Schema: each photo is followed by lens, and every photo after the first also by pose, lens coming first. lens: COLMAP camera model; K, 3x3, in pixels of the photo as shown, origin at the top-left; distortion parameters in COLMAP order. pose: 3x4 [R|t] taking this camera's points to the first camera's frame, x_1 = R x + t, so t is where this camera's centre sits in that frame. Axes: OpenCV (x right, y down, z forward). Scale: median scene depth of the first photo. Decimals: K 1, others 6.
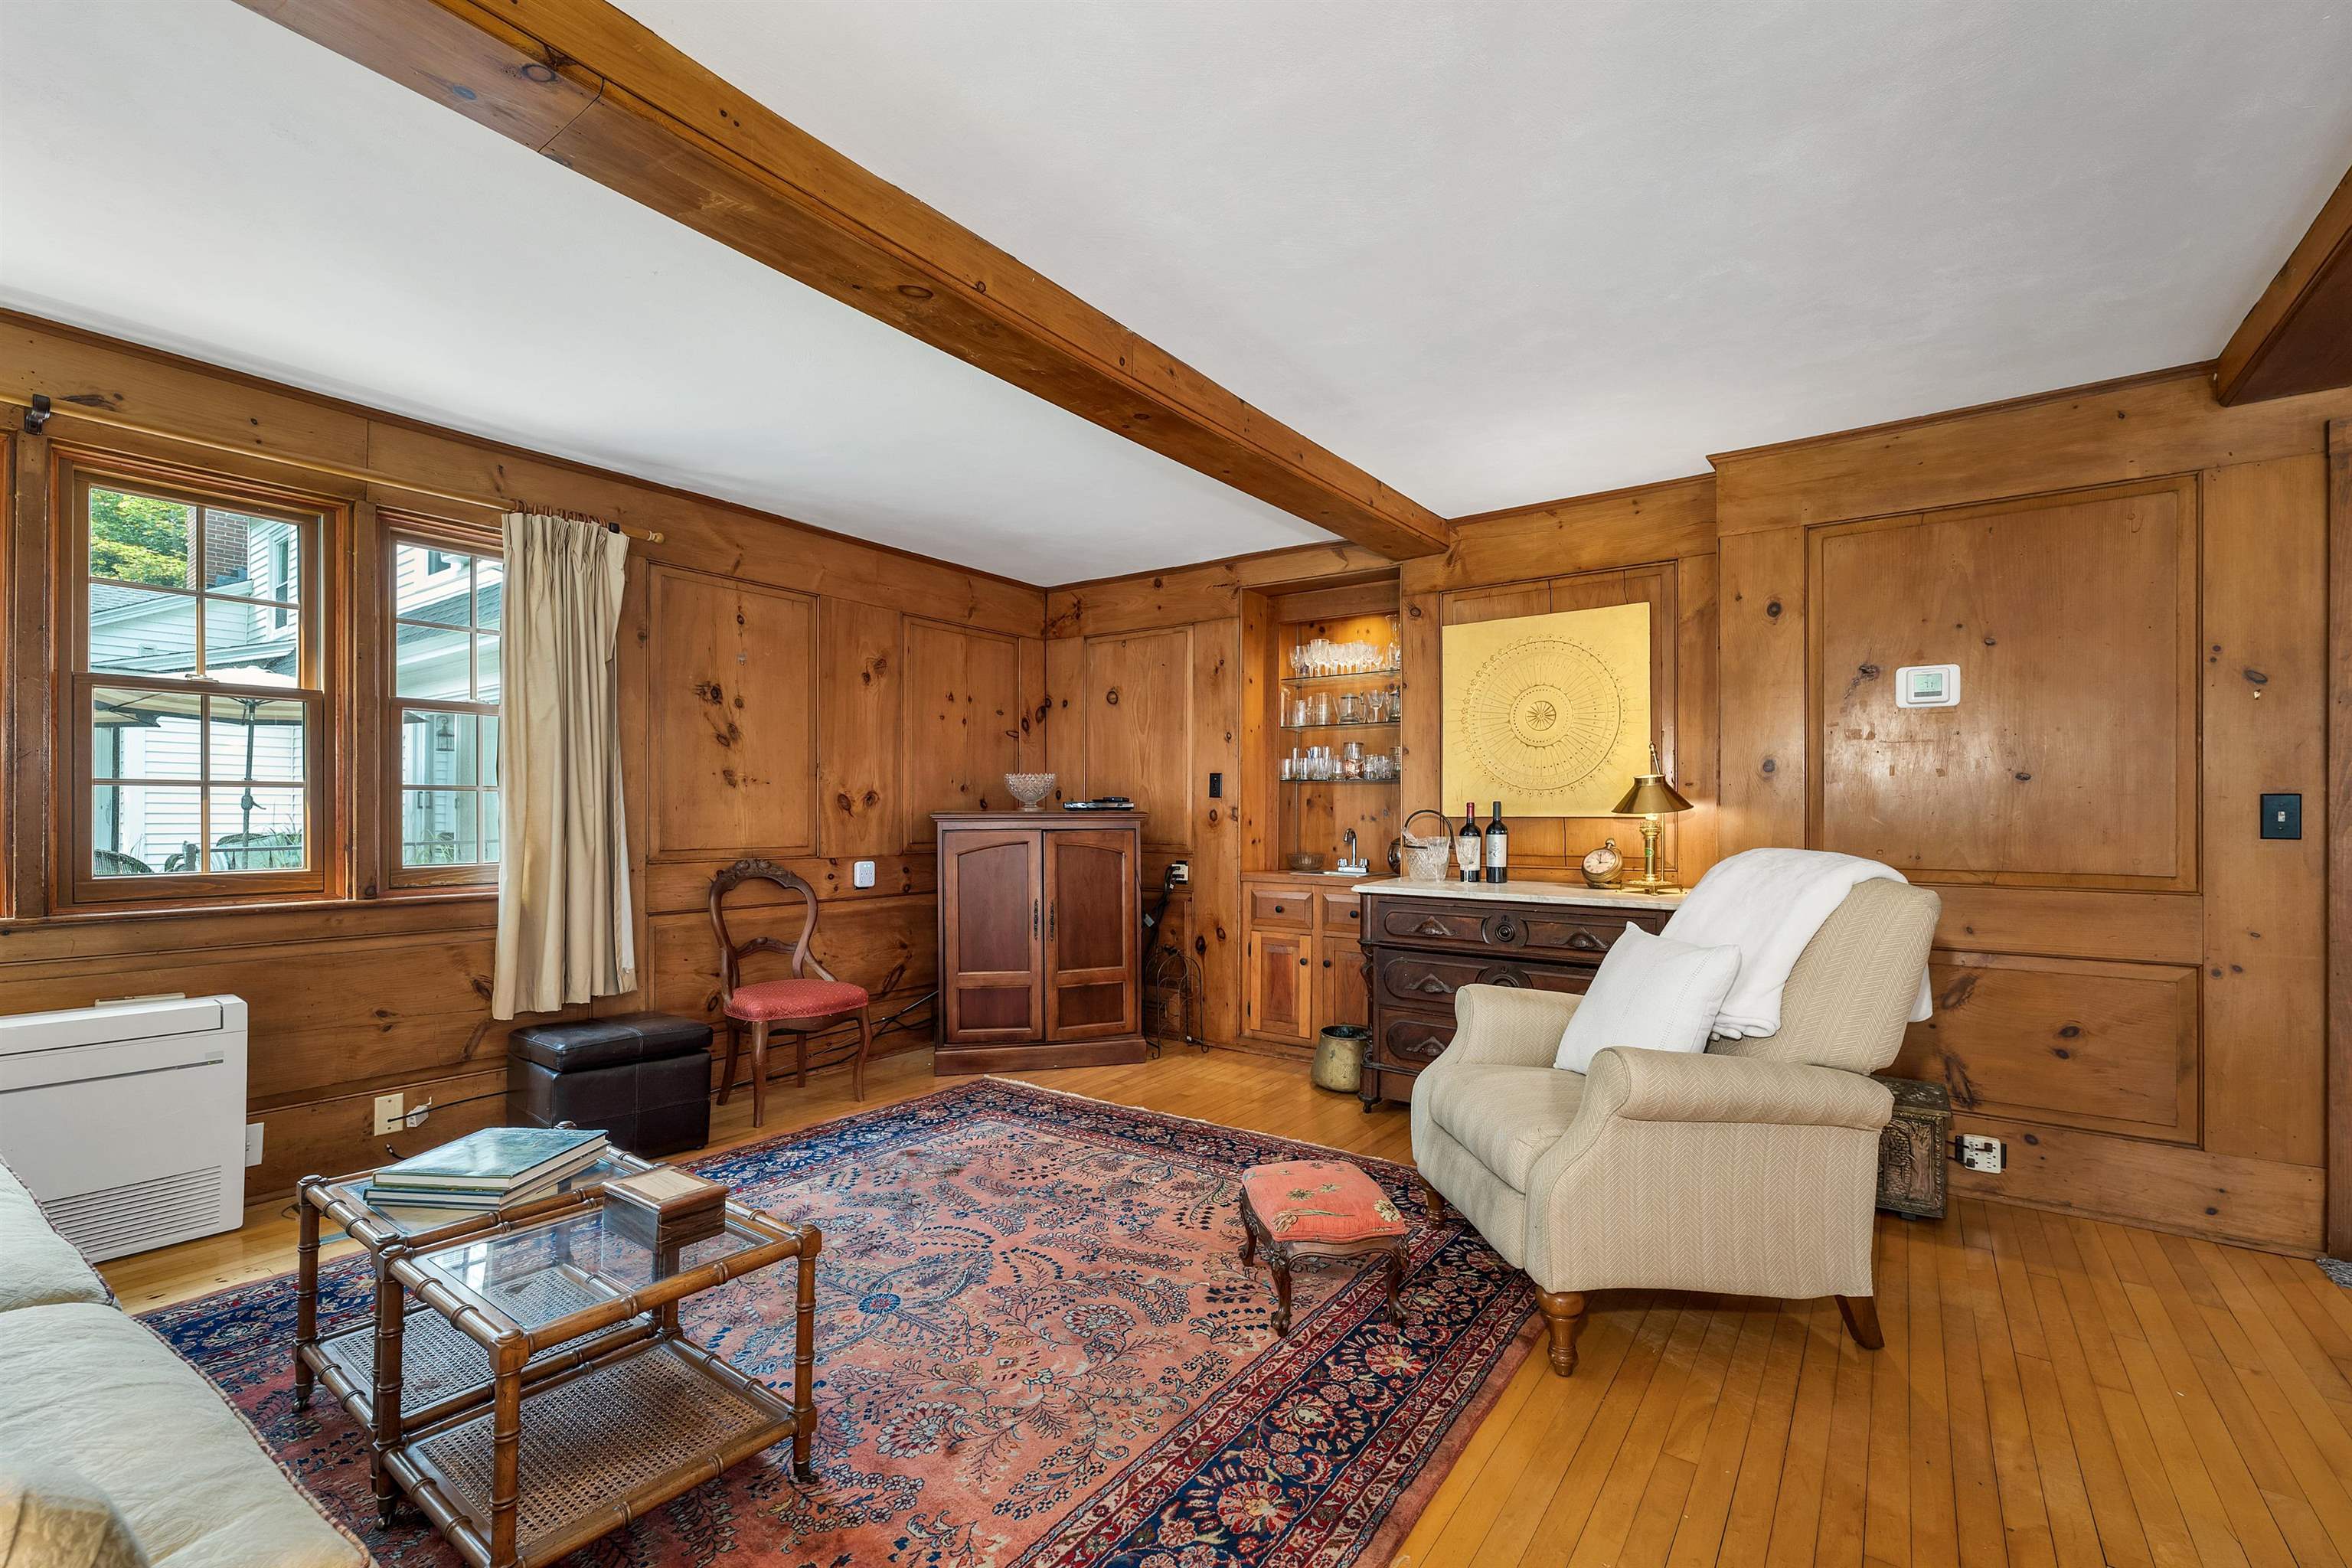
lens RADIAL K [[985.2, 0, 1202.4], [0, 985.2, 819.7], [0, 0, 1]] dist [0.001657, -0.000034]
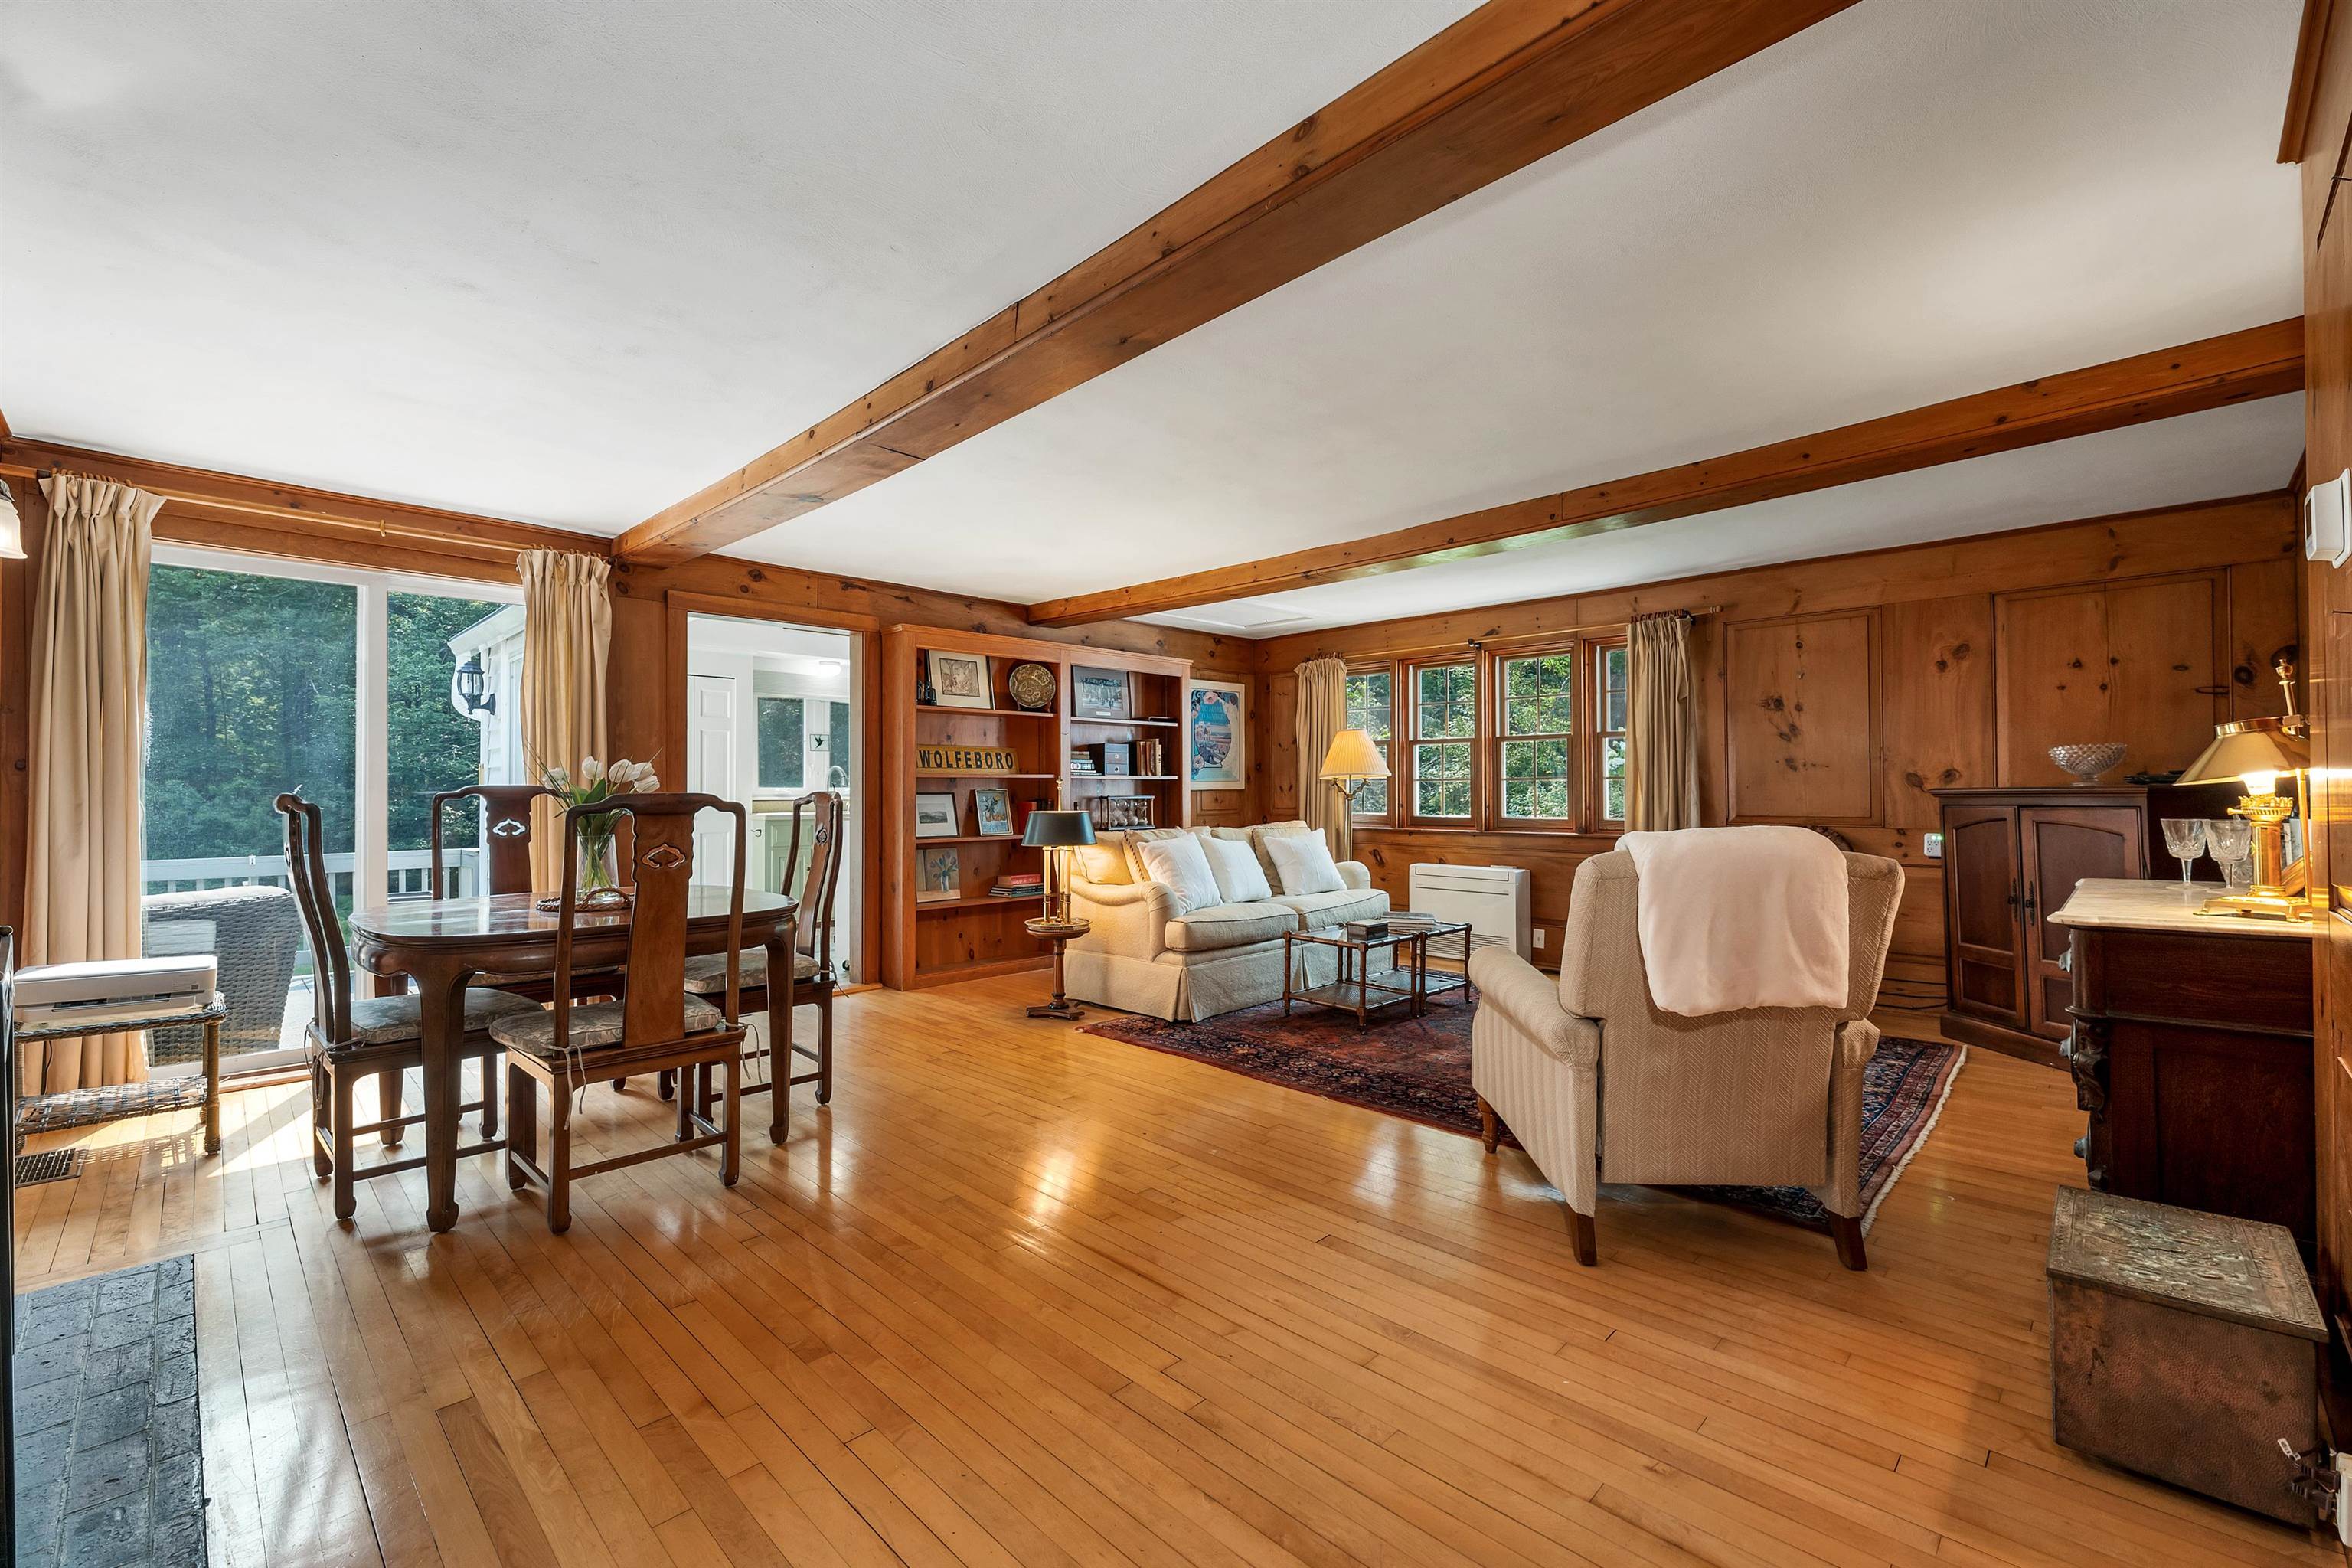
lens RADIAL K [[978.2, 0, 1143.0], [0, 978.2, 782.9], [0, 0, 1]] dist [-0.000170, -0.000104]
pose [[-0.195451, -0.011836, -0.980642, 1.488716], [-0.002696, 0.999930, -0.011531, 0.001441], [0.980710, 0.000390, -0.195469, 0.574066]]
